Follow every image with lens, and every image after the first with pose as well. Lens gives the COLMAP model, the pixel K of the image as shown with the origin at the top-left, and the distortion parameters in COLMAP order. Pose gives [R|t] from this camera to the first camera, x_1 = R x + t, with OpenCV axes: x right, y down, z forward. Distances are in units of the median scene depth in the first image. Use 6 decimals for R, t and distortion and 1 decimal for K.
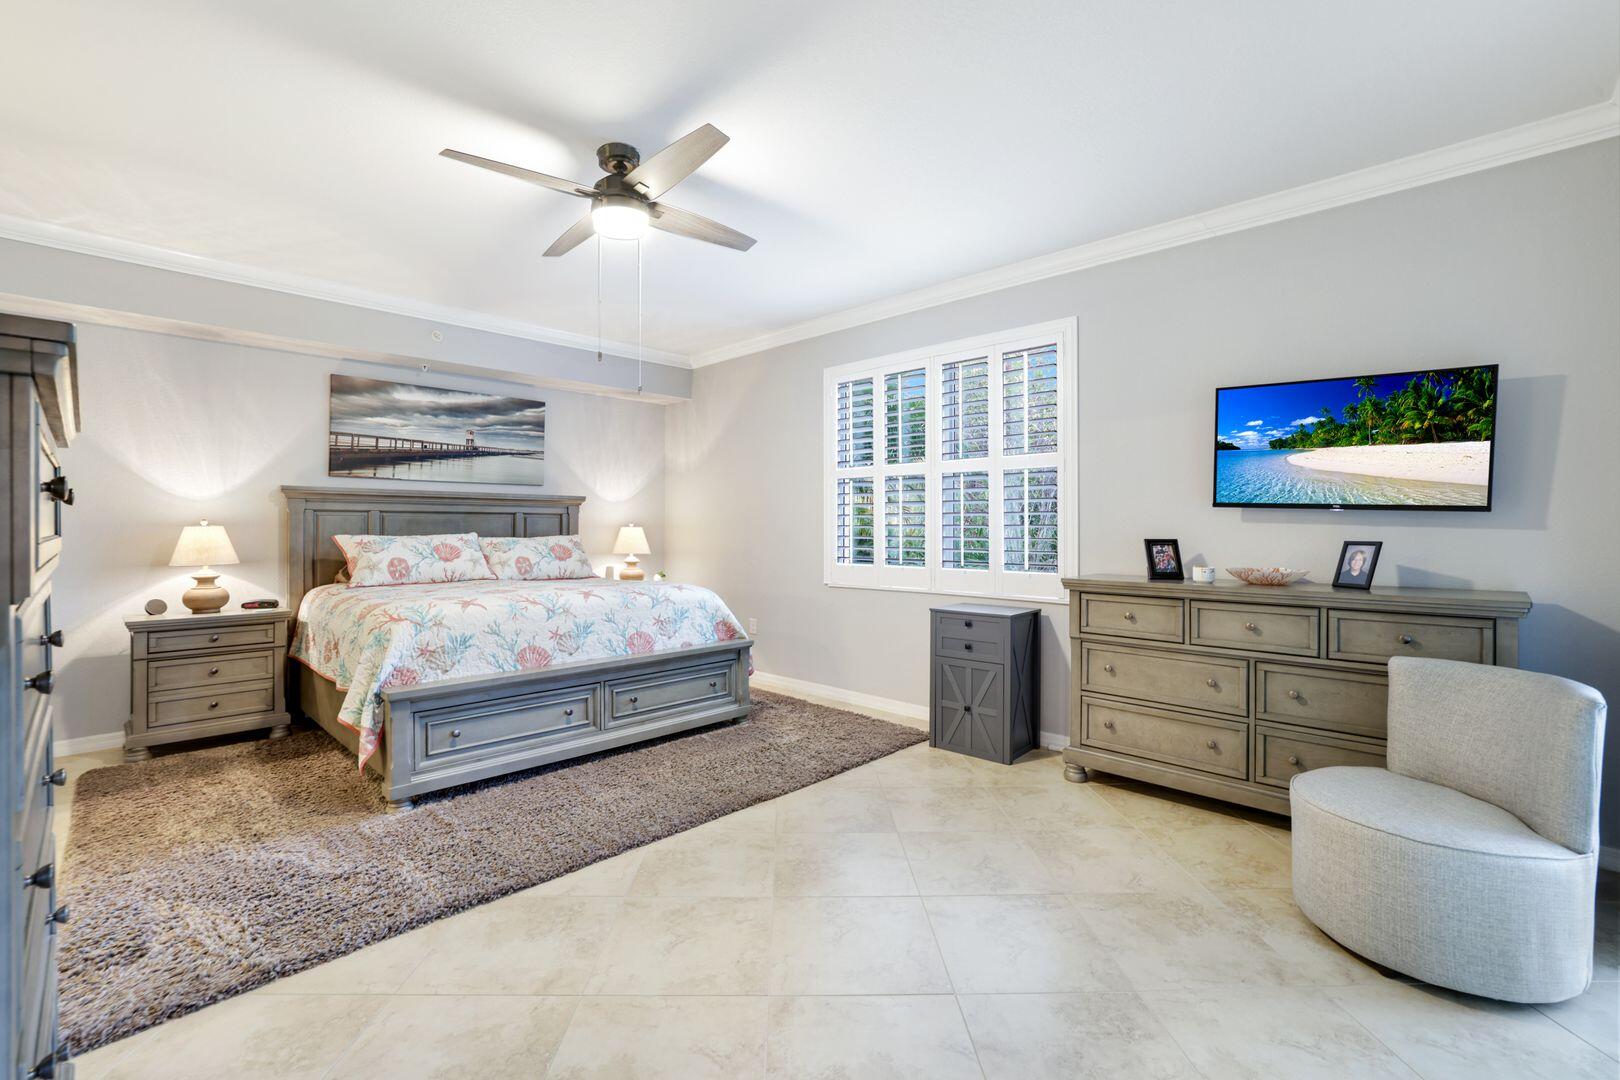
lens RADIAL K [[701.1, 0, 802.3], [0, 701.1, 532.7], [0, 0, 1]] dist [-0.000869, -0.000074]
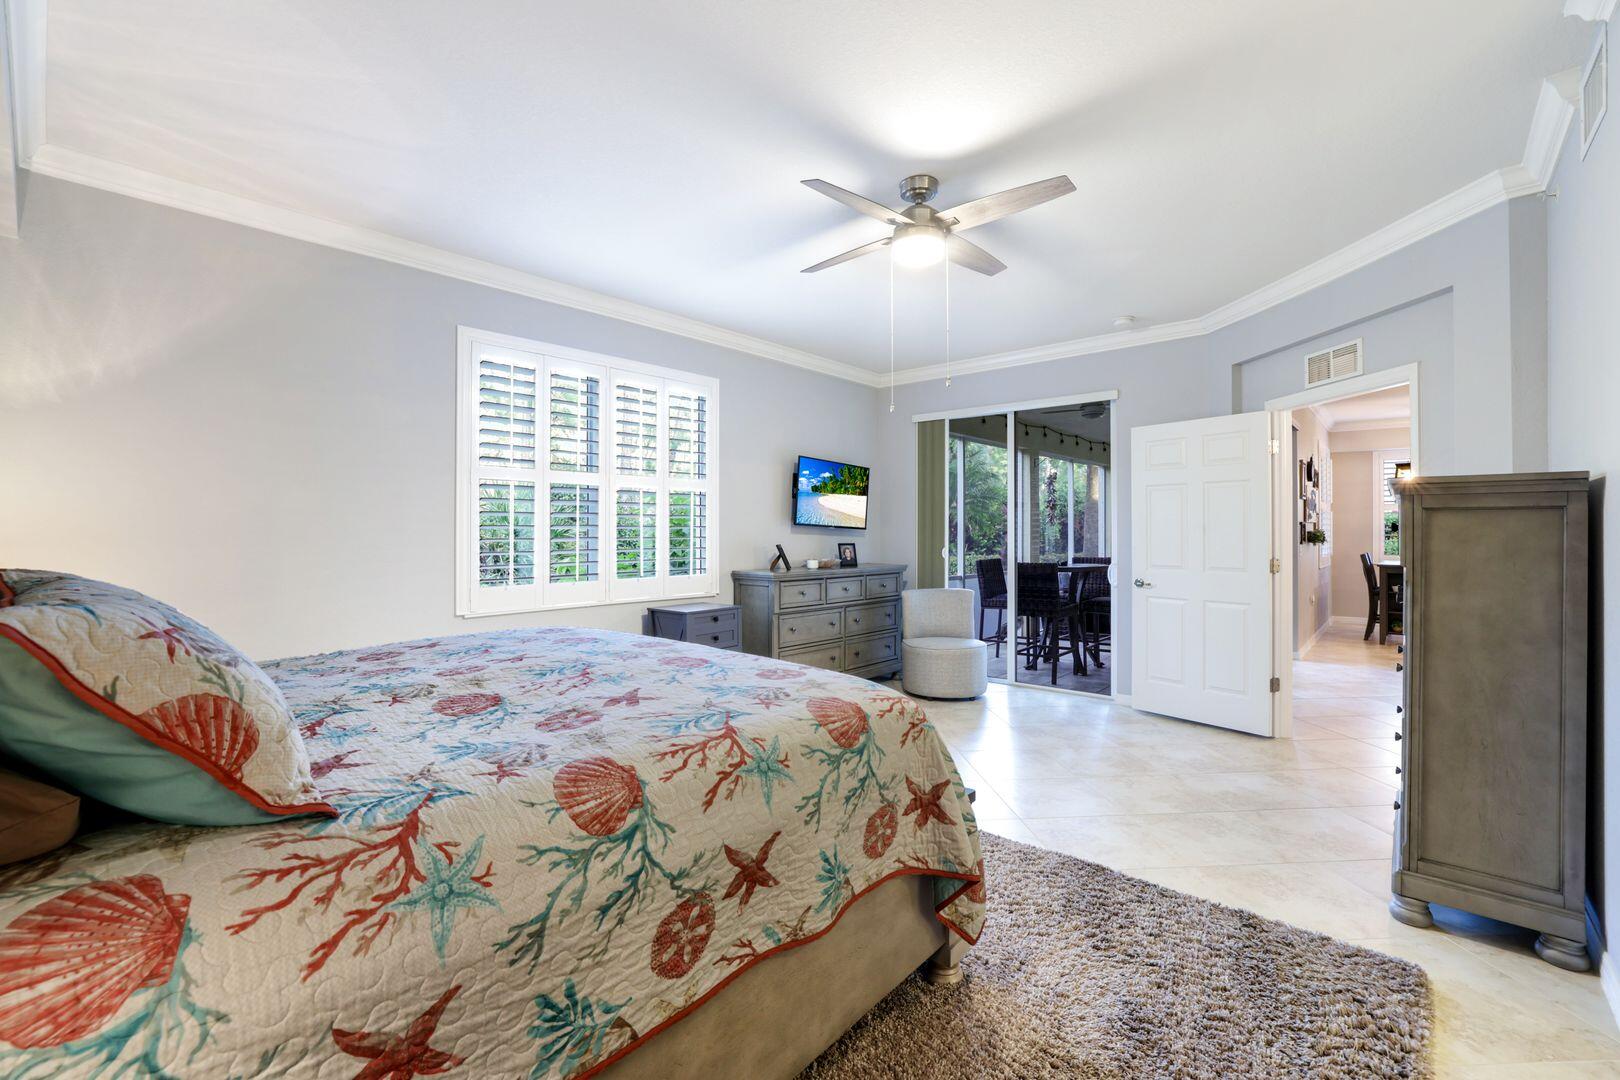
lens RADIAL K [[701.1, 0, 802.3], [0, 701.1, 532.7], [0, 0, 1]] dist [-0.000869, -0.000074]
pose [[-0.046908, 0.011207, 0.998836, -0.909881], [0.025755, 0.999618, -0.010006, -0.000800], [-0.998567, 0.025255, -0.047179, 0.872503]]
